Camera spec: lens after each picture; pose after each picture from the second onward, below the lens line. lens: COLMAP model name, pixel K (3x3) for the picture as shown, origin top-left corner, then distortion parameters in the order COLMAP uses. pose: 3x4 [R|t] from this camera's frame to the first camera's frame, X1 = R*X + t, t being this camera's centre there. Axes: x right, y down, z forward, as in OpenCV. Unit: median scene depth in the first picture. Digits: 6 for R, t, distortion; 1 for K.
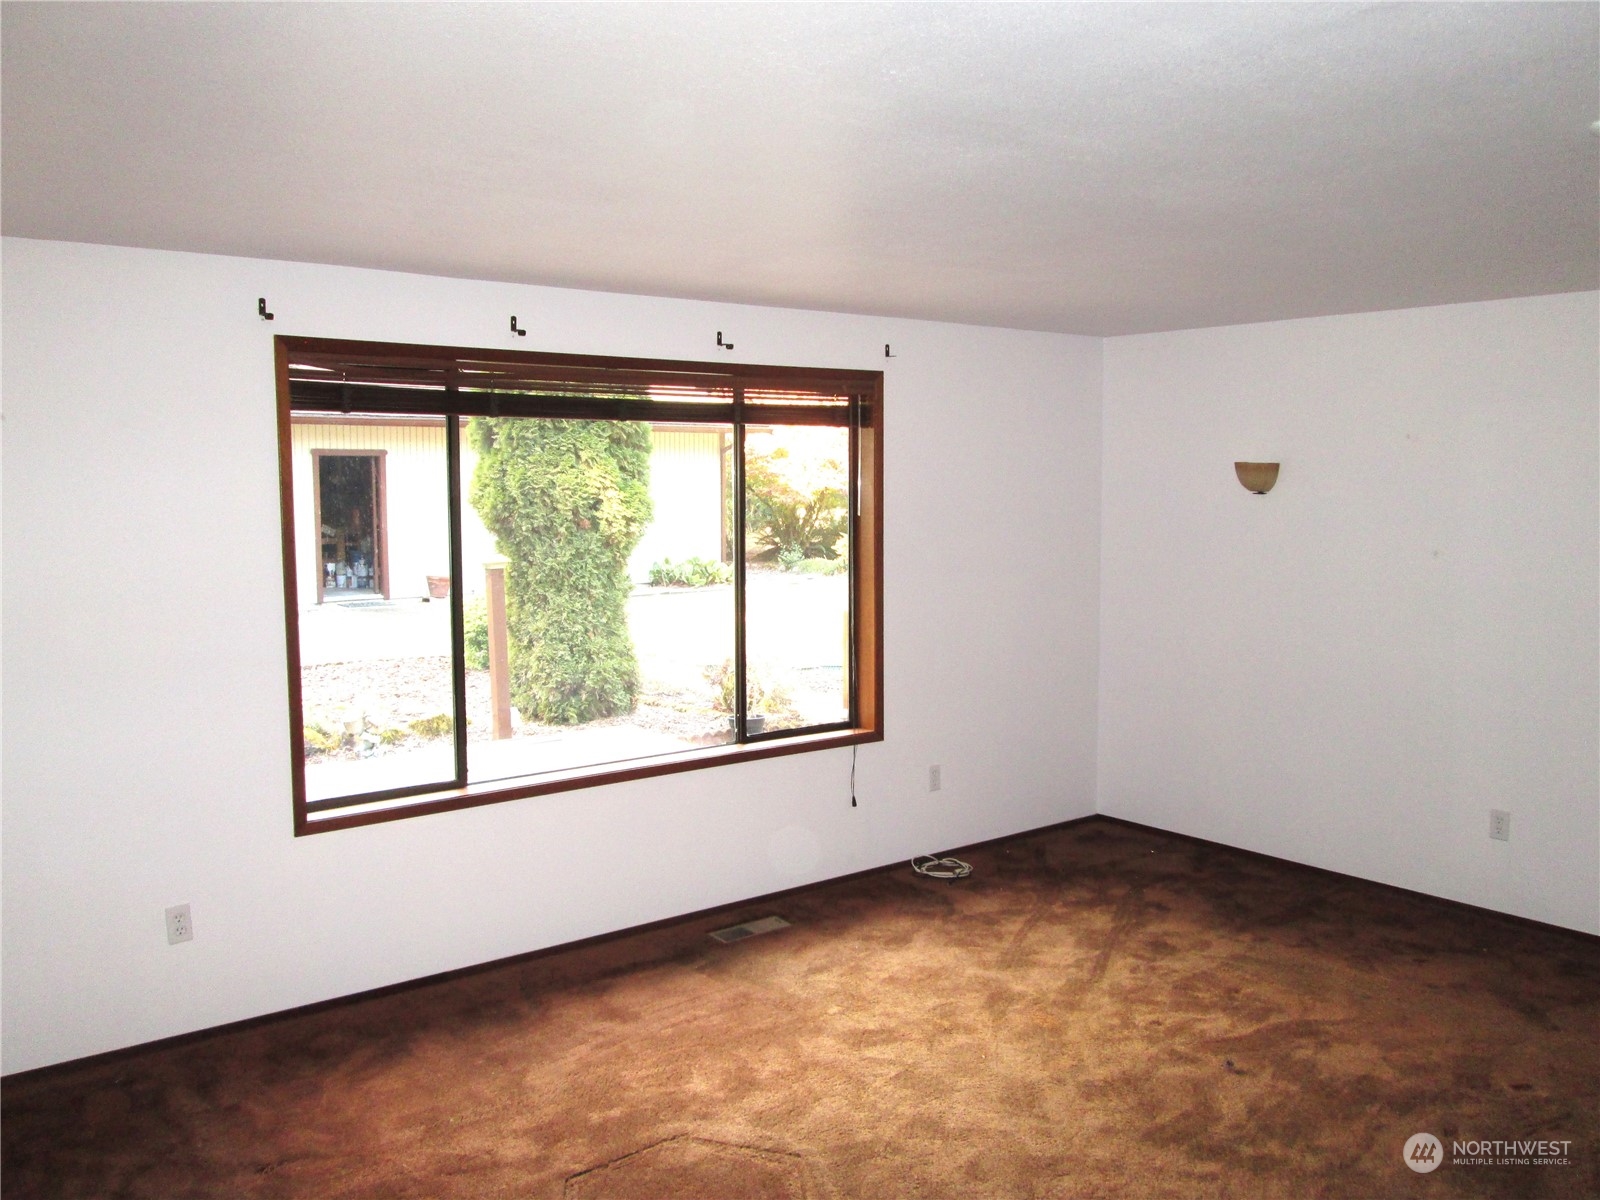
lens RADIAL K [[1354.7, 0, 800.0], [0, 1354.7, 600.0], [0, 0, 1]] dist [-0.001268, 0.003335]
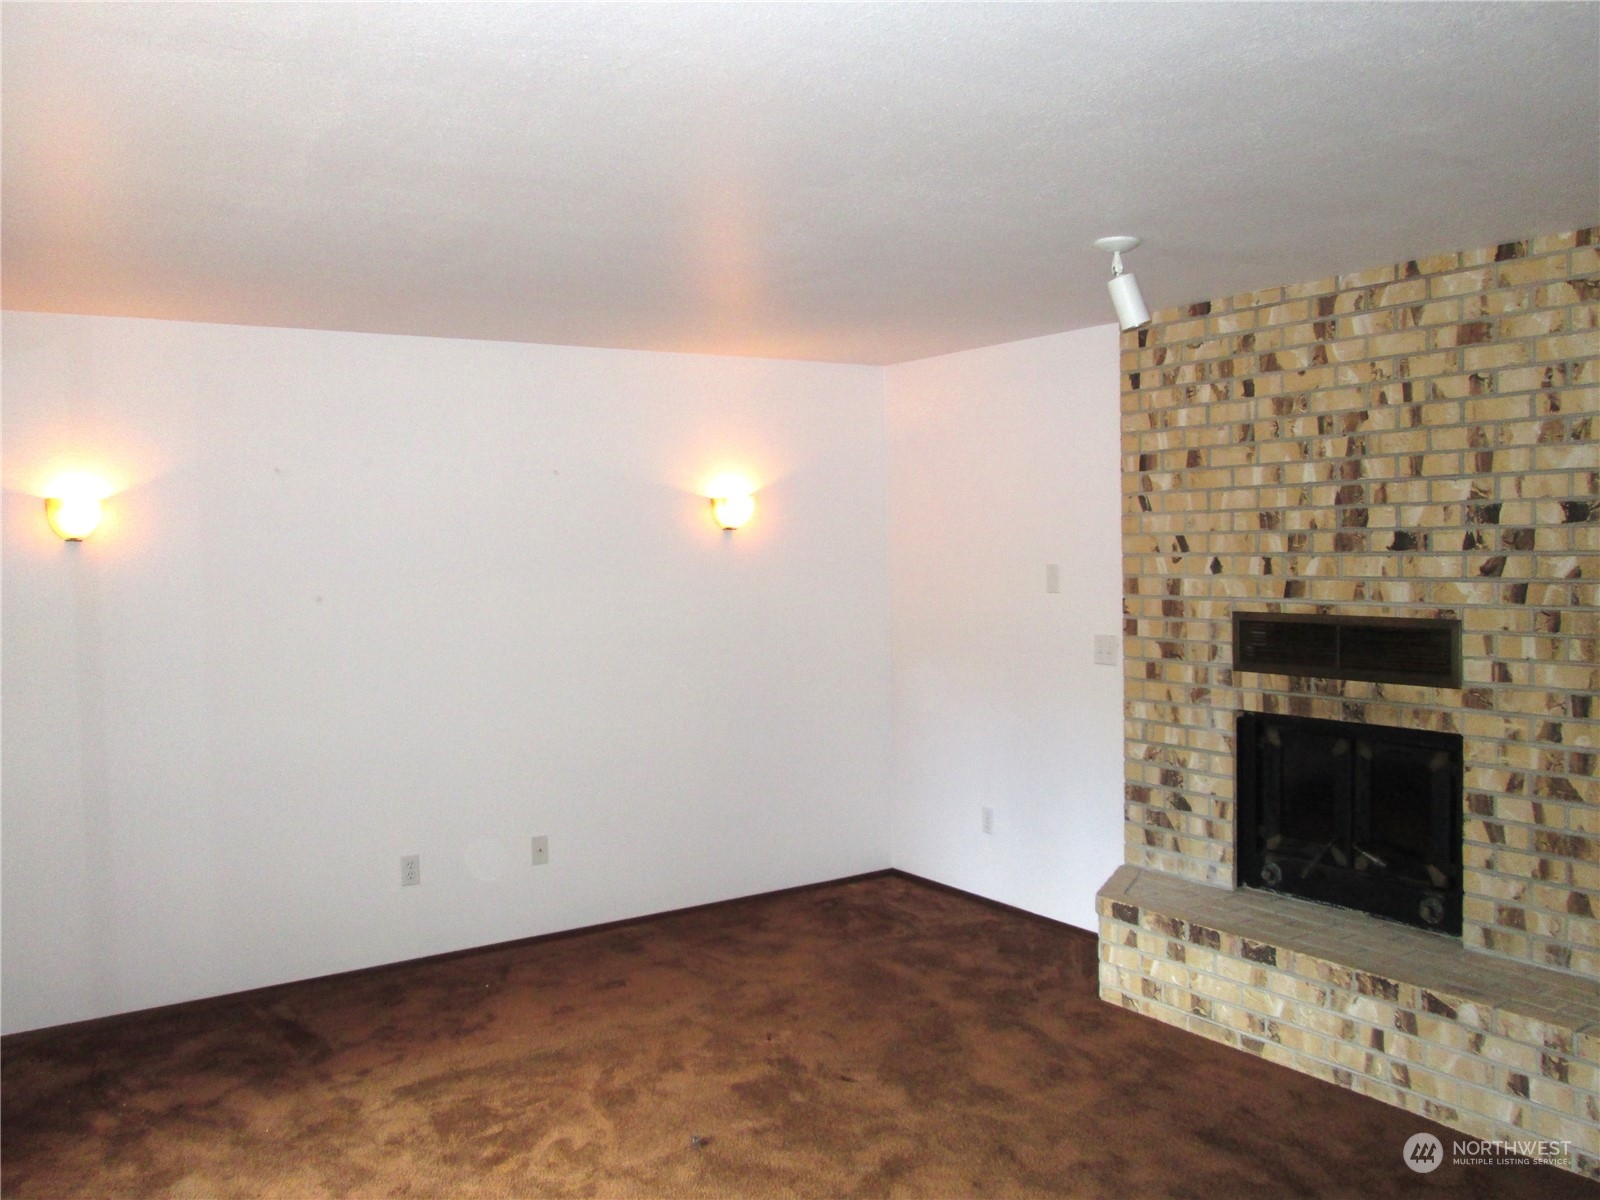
lens RADIAL K [[1354.7, 0, 800.0], [0, 1354.7, 600.0], [0, 0, 1]] dist [-0.001268, 0.003335]
pose [[0.068443, -0.047832, 0.996508, -0.471230], [0.099892, 0.994159, 0.040859, -0.046764], [-0.992642, 0.096746, 0.072821, 0.655827]]
